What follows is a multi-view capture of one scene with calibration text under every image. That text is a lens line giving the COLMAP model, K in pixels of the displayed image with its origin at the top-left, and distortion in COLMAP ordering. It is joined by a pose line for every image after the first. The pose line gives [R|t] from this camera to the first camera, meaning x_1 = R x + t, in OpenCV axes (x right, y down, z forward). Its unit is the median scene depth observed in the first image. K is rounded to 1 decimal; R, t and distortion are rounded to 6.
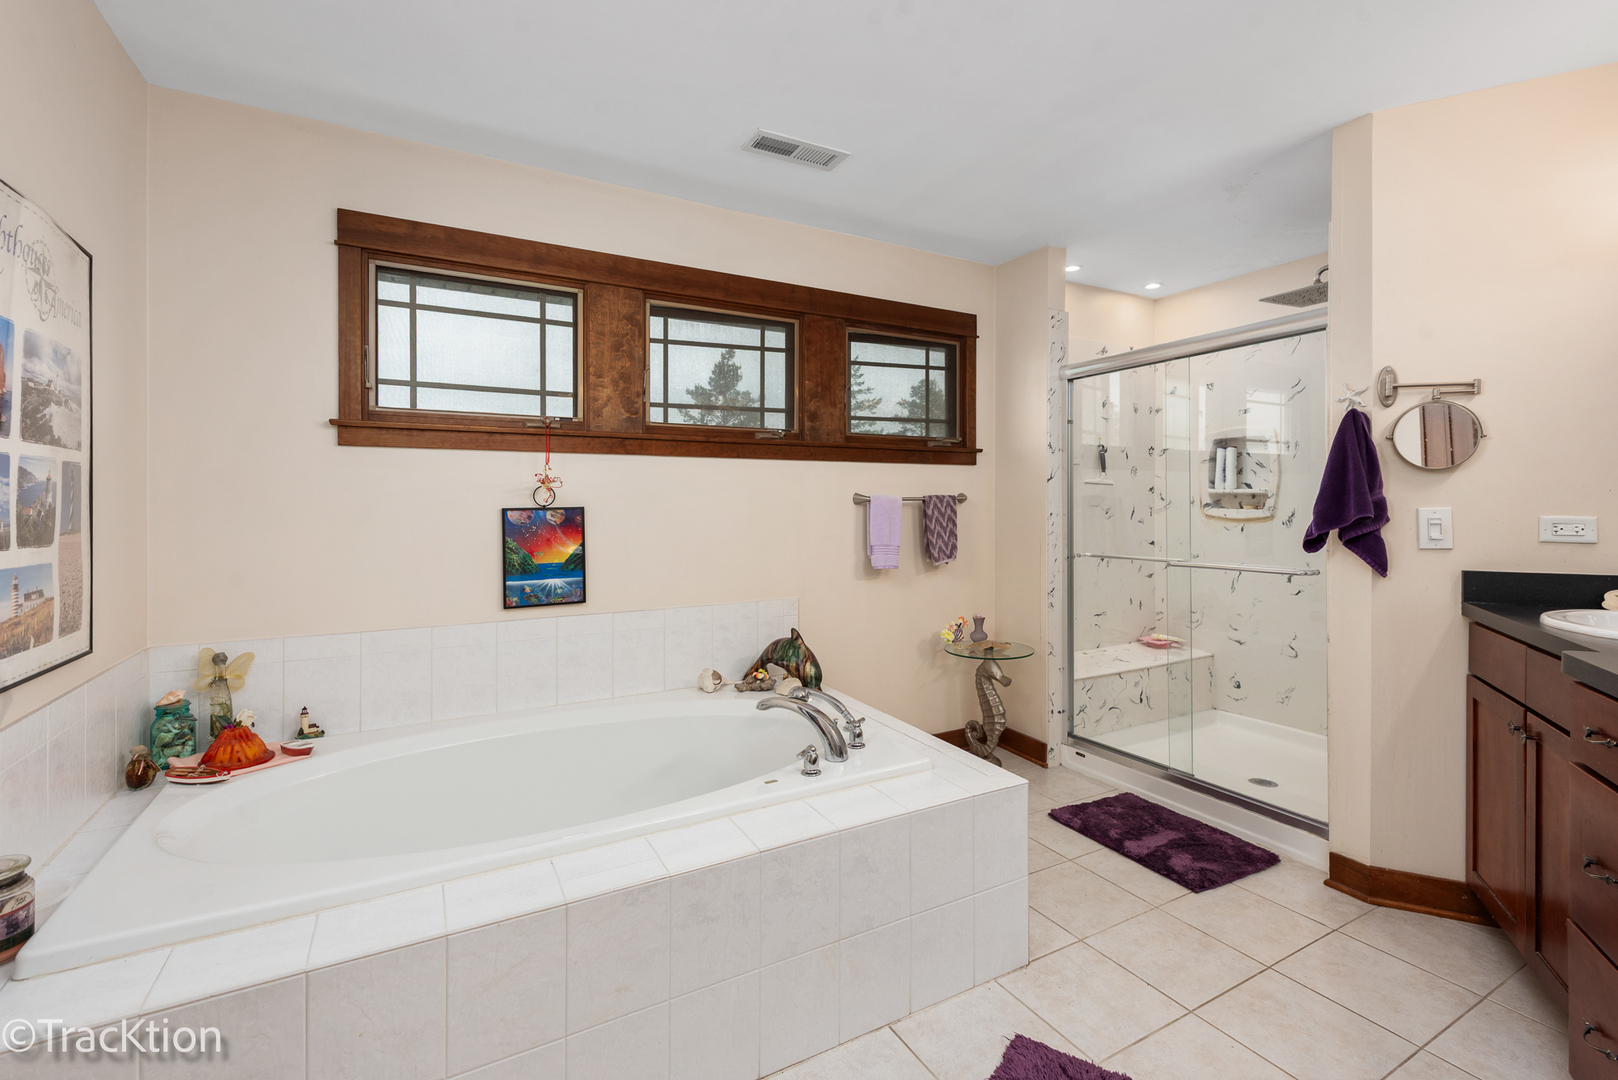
lens RADIAL K [[722.9, 0, 809.5], [0, 722.9, 504.5], [0, 0, 1]] dist [0.004648, 0.000208]
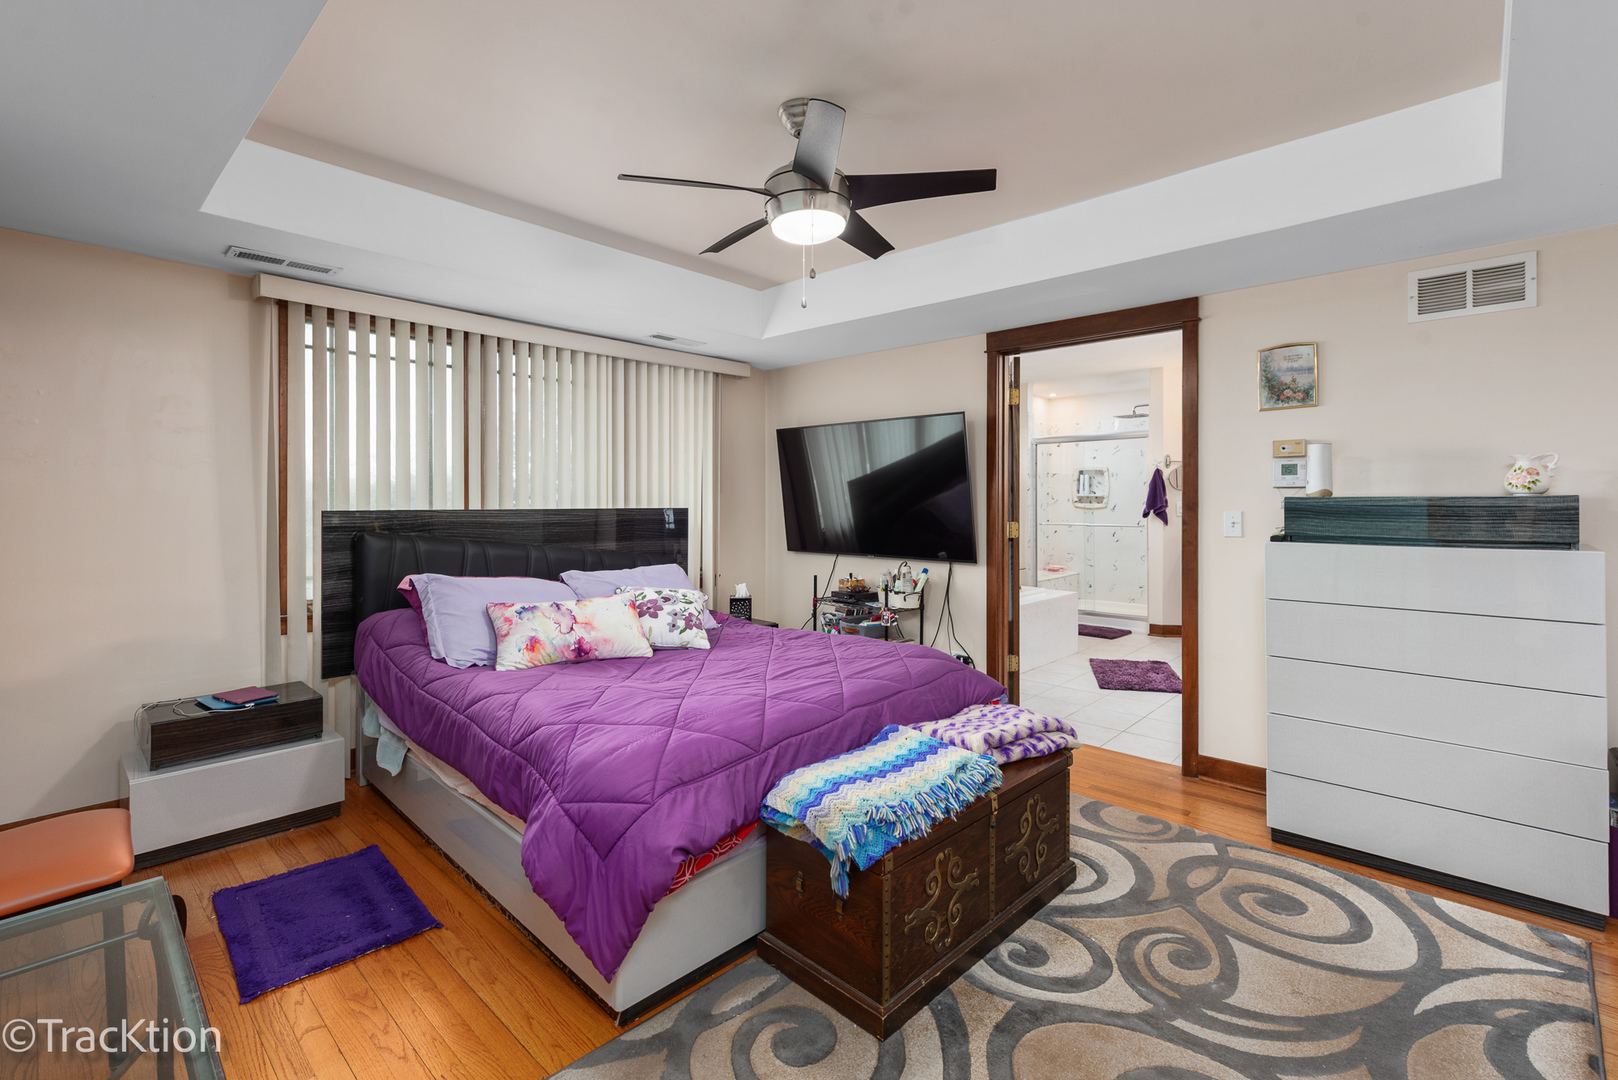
lens RADIAL K [[722.9, 0, 809.5], [0, 722.9, 504.5], [0, 0, 1]] dist [0.004648, 0.000208]
pose [[0.947684, 0.003105, 0.319195, -1.001826], [-0.004316, 0.999986, 0.003087, 0.007049], [-0.319181, -0.004303, 0.947684, -0.872005]]
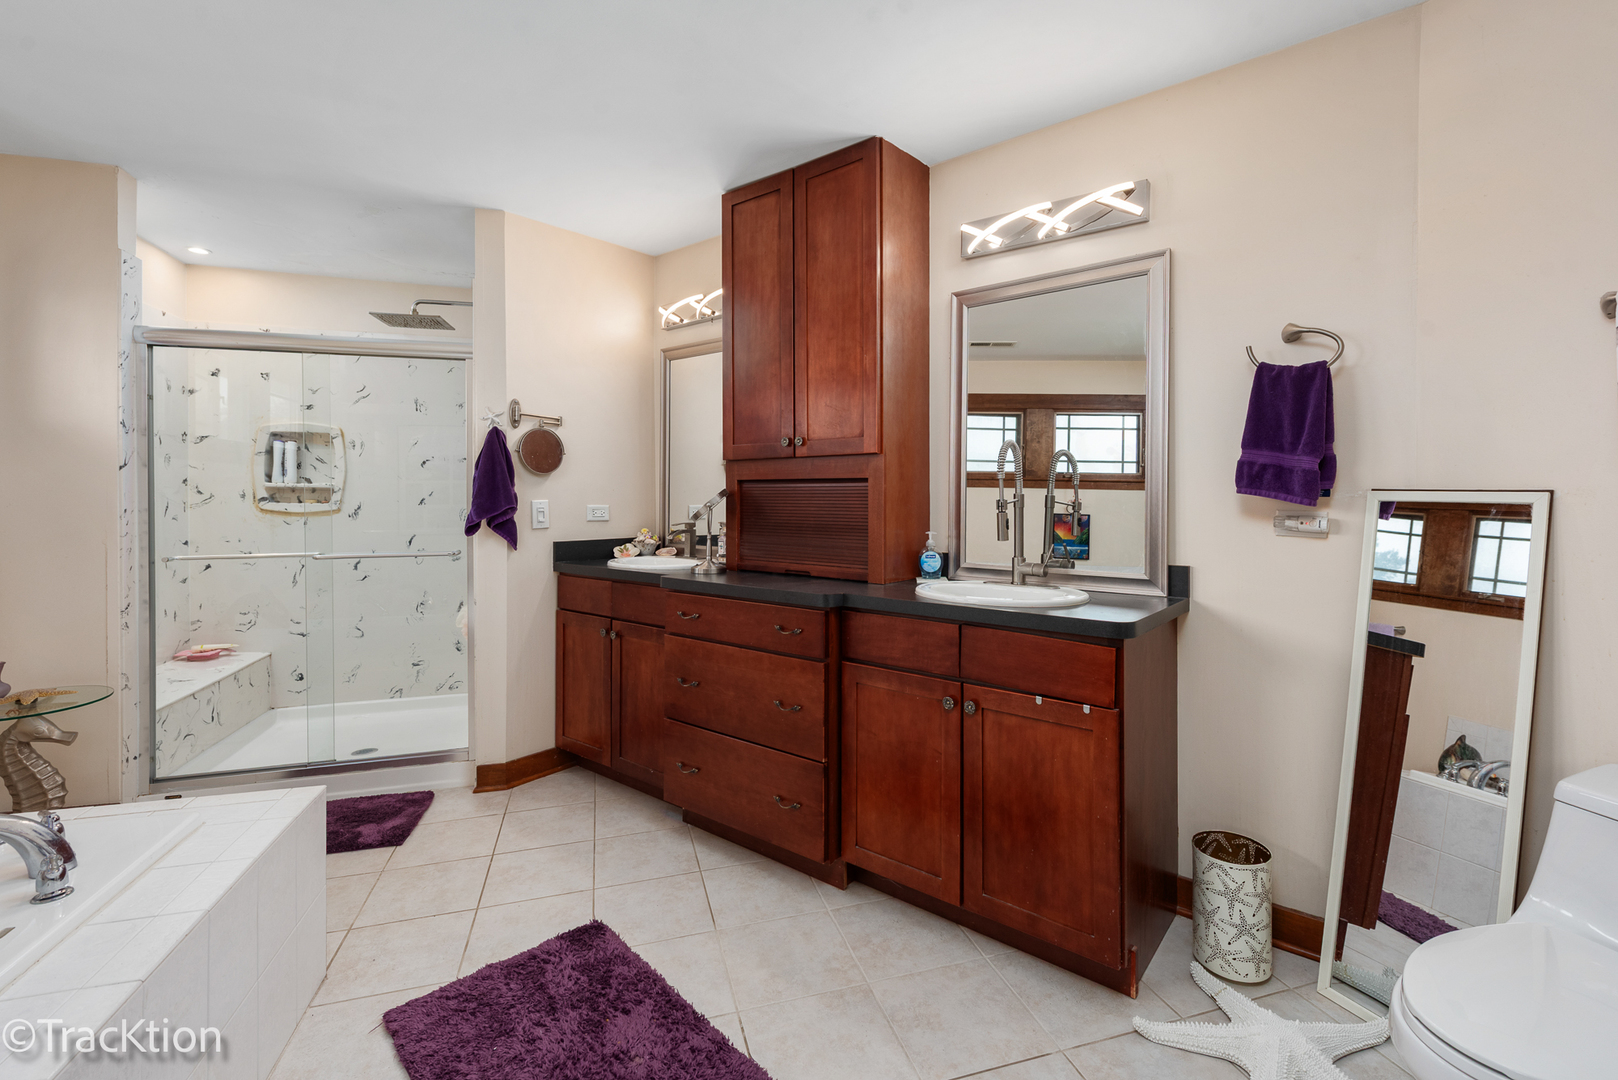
lens RADIAL K [[732.6, 0, 832.0], [0, 732.6, 496.2], [0, 0, 1]] dist [0.002468, 0.000233]
pose [[0.186710, 0.003494, 0.982409, -0.310811], [0.001088, 0.999992, -0.003764, 0.001493], [-0.982414, 0.001772, 0.186705, 0.091097]]
